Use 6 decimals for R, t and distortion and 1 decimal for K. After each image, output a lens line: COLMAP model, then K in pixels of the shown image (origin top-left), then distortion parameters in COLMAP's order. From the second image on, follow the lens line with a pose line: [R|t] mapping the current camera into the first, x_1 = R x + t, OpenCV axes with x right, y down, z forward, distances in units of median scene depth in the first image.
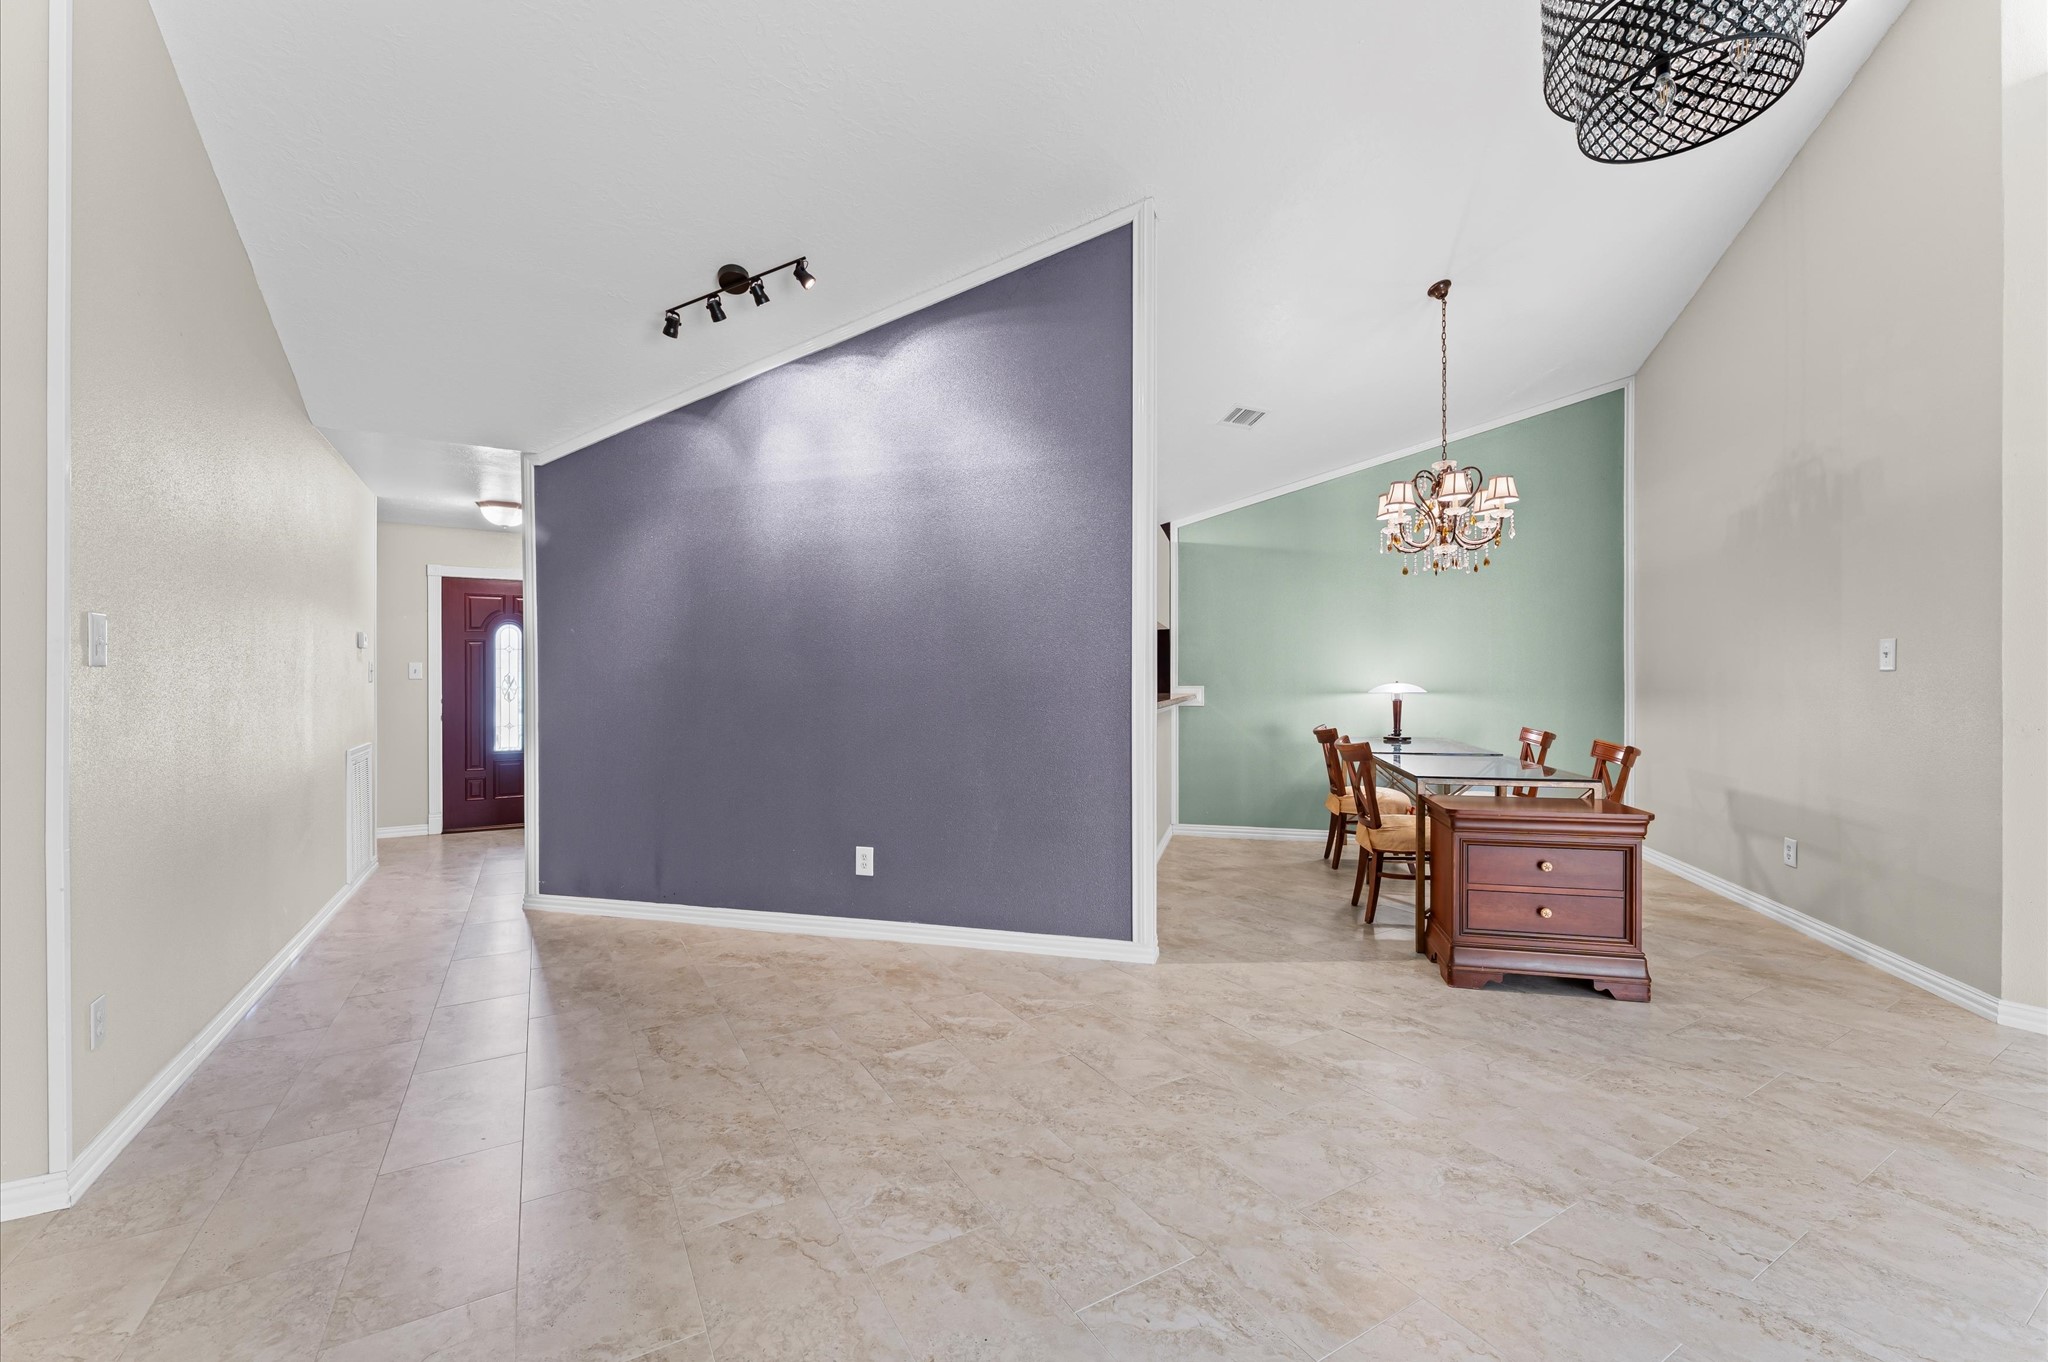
lens RADIAL K [[819.8, 0, 1020.8], [0, 819.8, 678.6], [0, 0, 1]] dist [-0.002660, 0.000472]
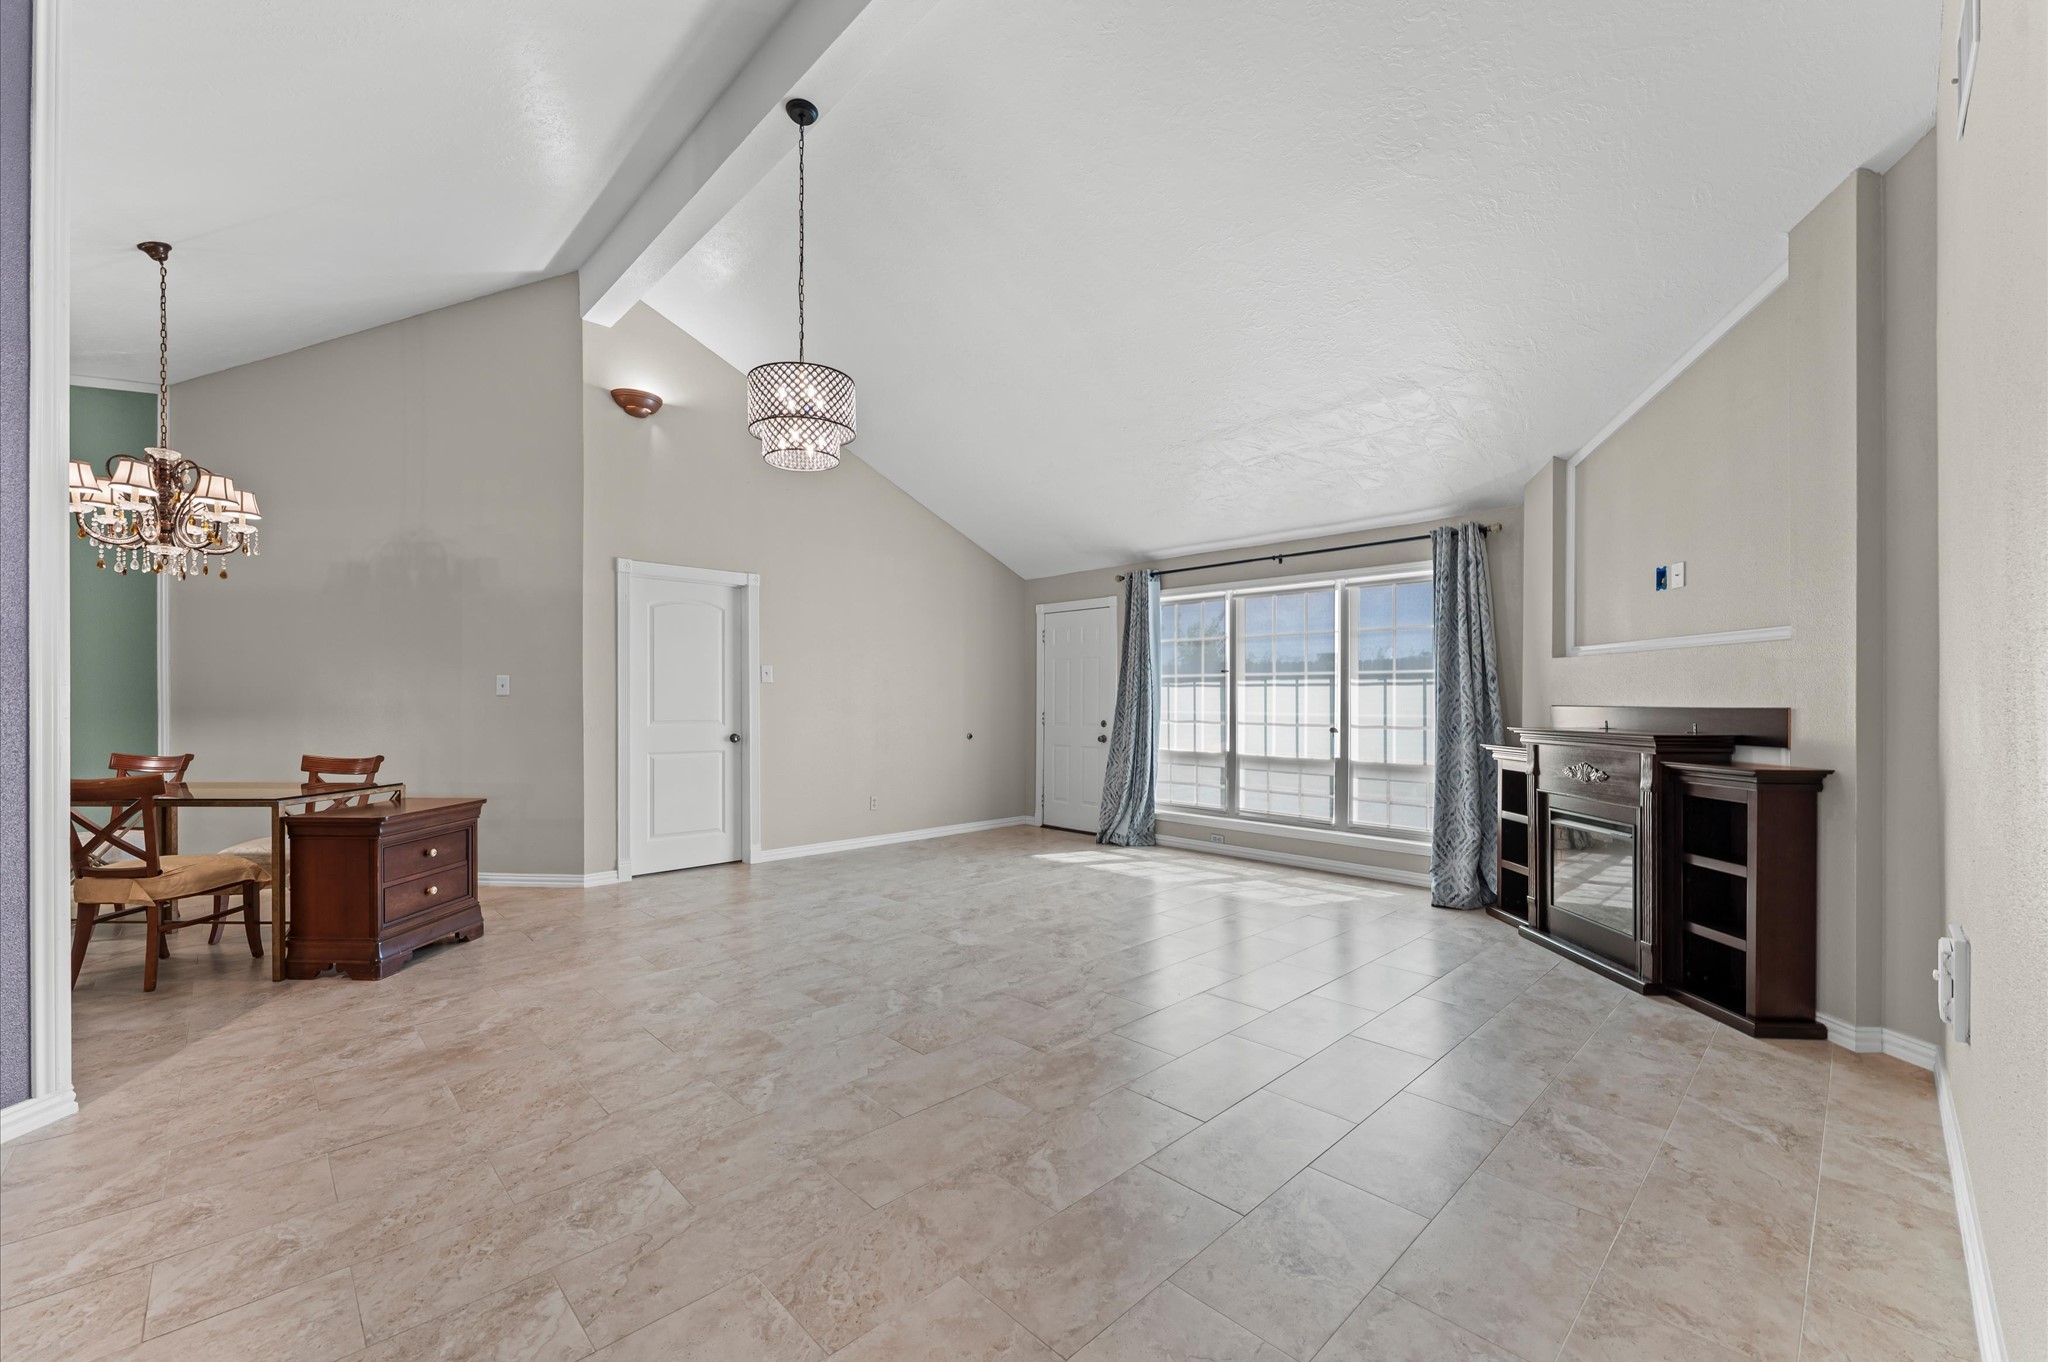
lens RADIAL K [[819.8, 0, 1011.6], [0, 819.8, 702.0], [0, 0, 1]] dist [-0.002660, 0.000472]
pose [[-0.226305, 0.004199, 0.974047, -0.610162], [-0.005819, 0.999967, -0.005663, 0.004969], [-0.974039, -0.006950, -0.226273, 0.354565]]
